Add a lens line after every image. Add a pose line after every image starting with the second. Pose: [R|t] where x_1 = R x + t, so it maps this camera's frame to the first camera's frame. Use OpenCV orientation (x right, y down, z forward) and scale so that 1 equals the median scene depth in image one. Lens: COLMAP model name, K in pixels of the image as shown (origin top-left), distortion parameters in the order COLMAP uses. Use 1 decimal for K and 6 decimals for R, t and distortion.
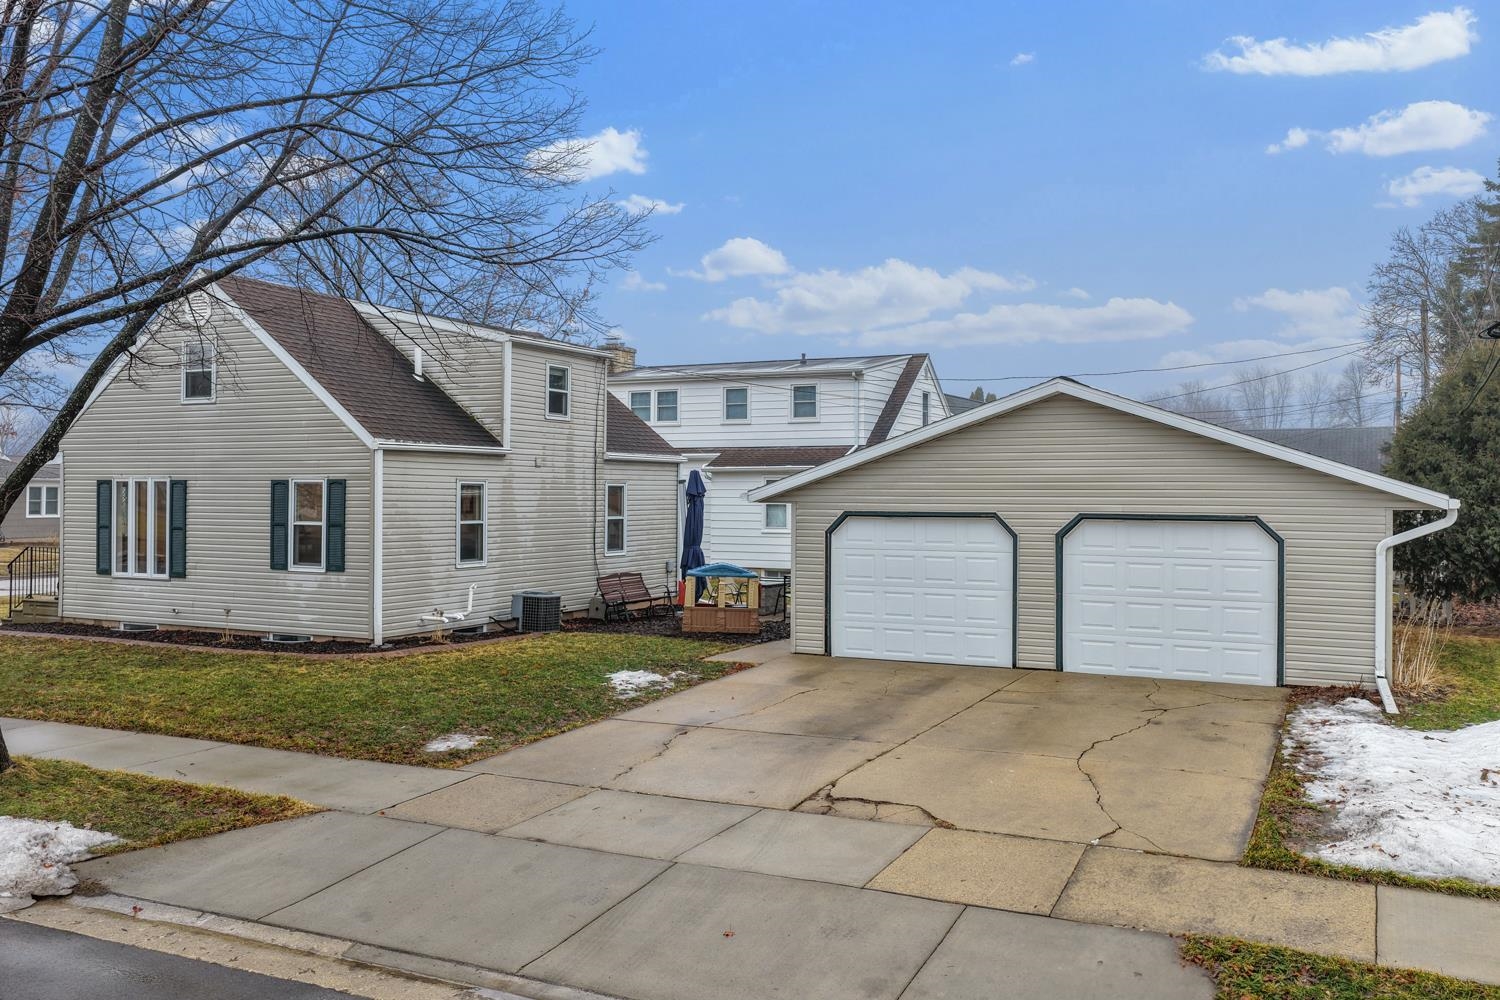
lens RADIAL K [[1247.9, 0, 756.0], [0, 1247.9, 502.1], [0, 0, 1]] dist [-0.004479, 0.016816]
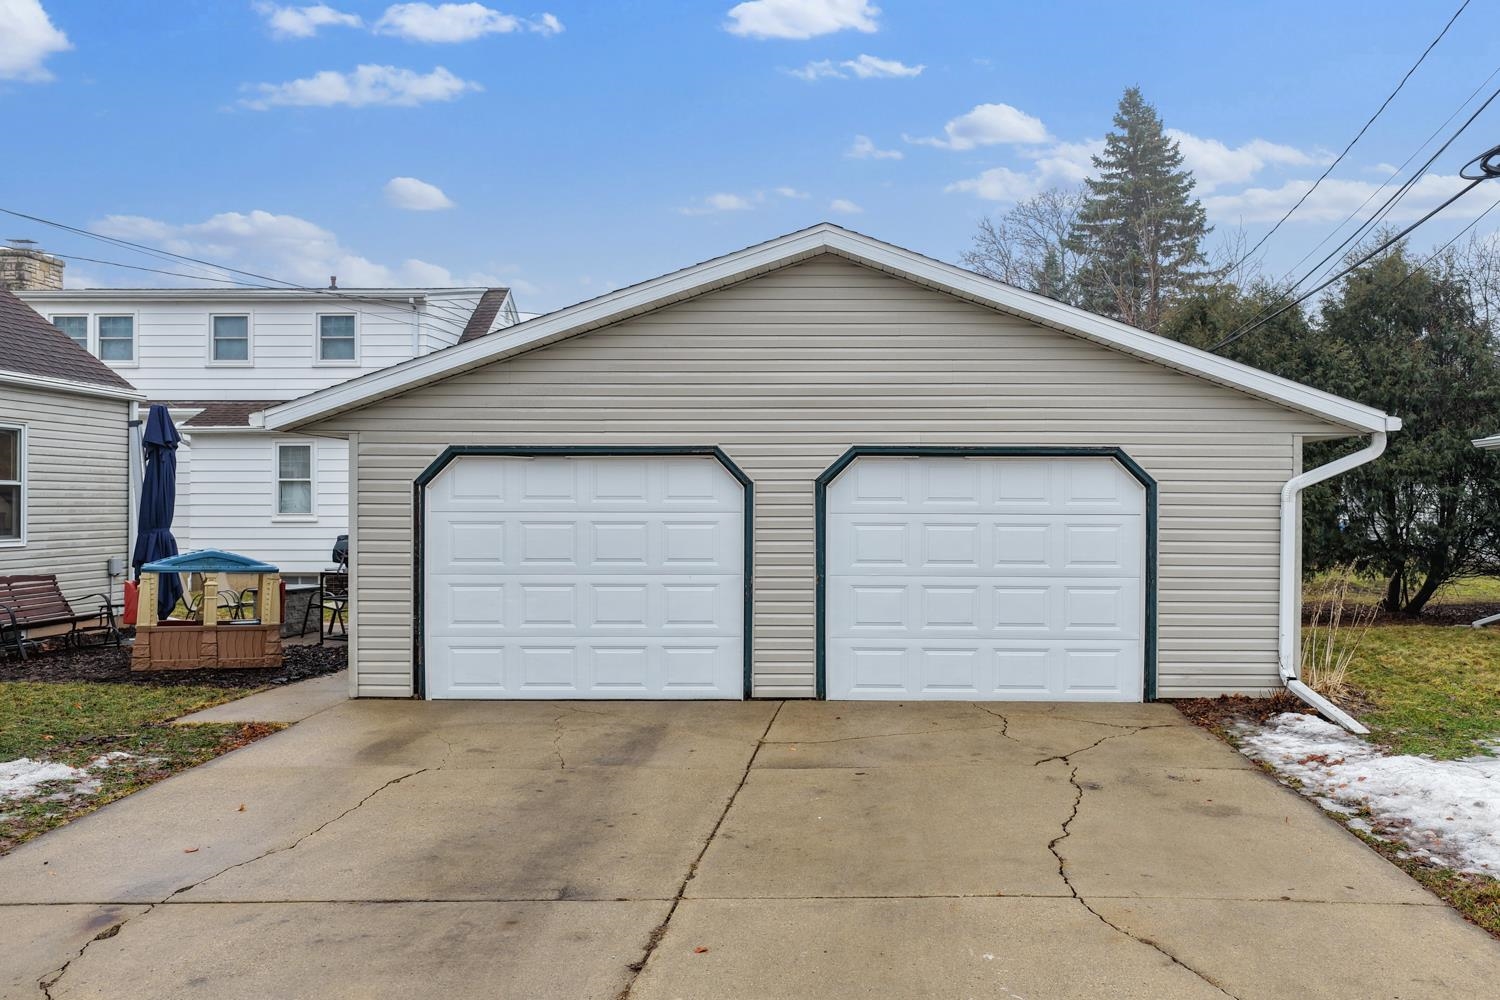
lens RADIAL K [[1283.3, 0, 868.0], [0, 1283.3, 507.5], [0, 0, 1]] dist [-0.006596, 0.017712]
pose [[0.900489, -0.003077, 0.434867, -0.011549], [0.005606, 0.999974, -0.004533, 0.034605], [-0.434842, 0.006520, 0.900483, 0.336745]]
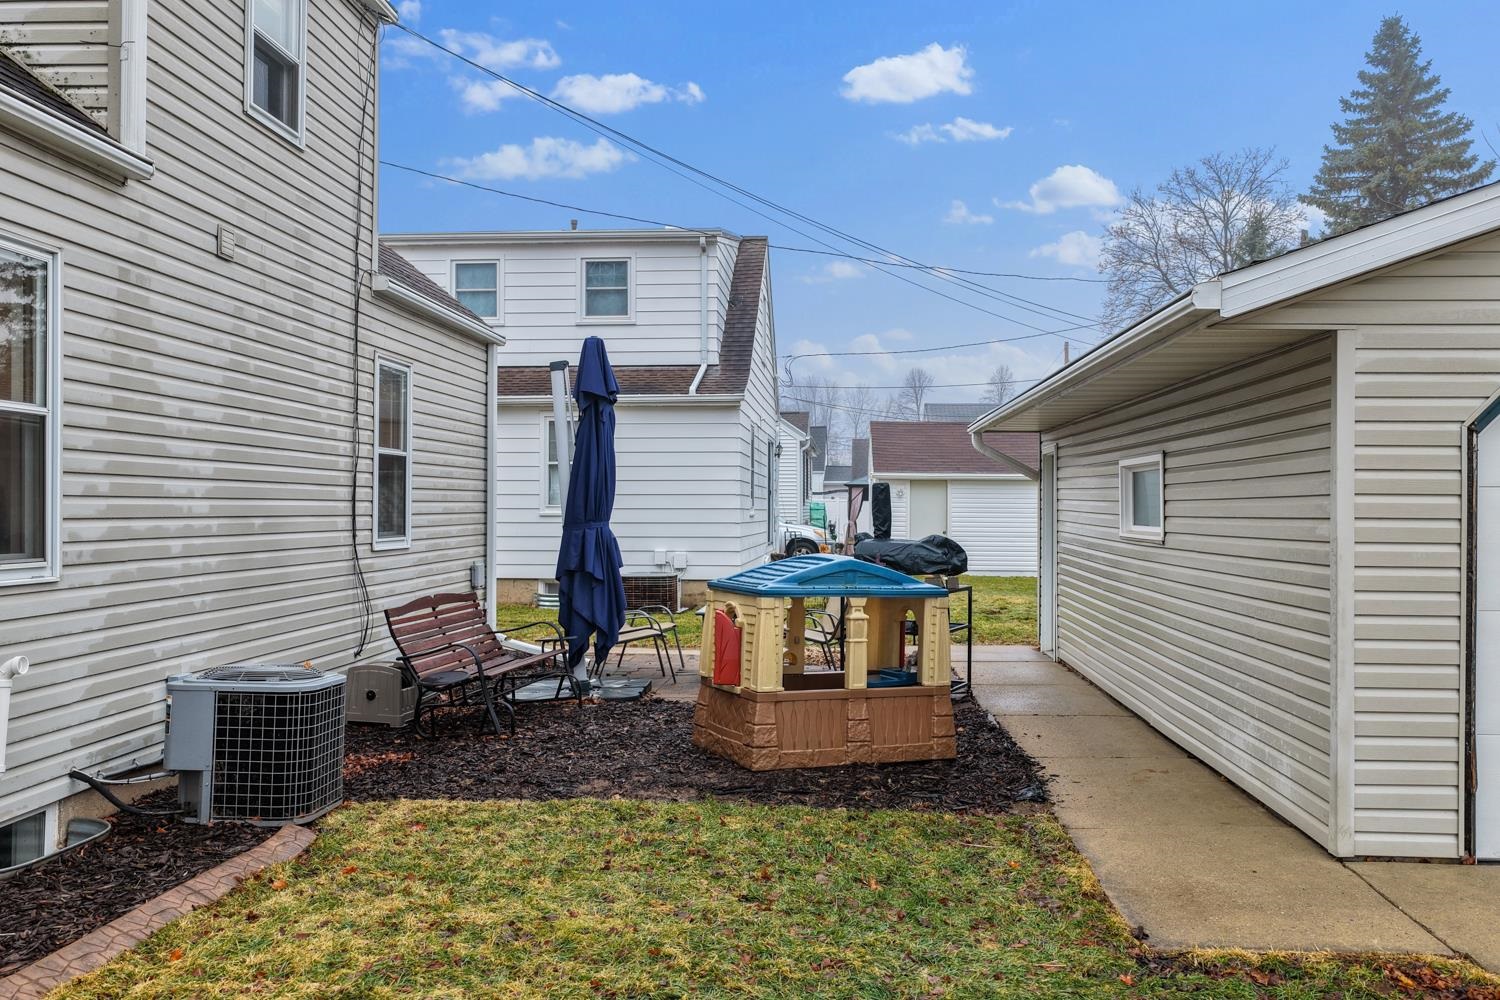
lens RADIAL K [[1247.9, 0, 756.0], [0, 1247.9, 502.1], [0, 0, 1]] dist [-0.004479, 0.016816]
pose [[0.927224, 0.001064, 0.374506, -0.181270], [0.002877, 0.999946, -0.009966, 0.038301], [-0.374497, 0.010318, 0.927171, 0.712308]]
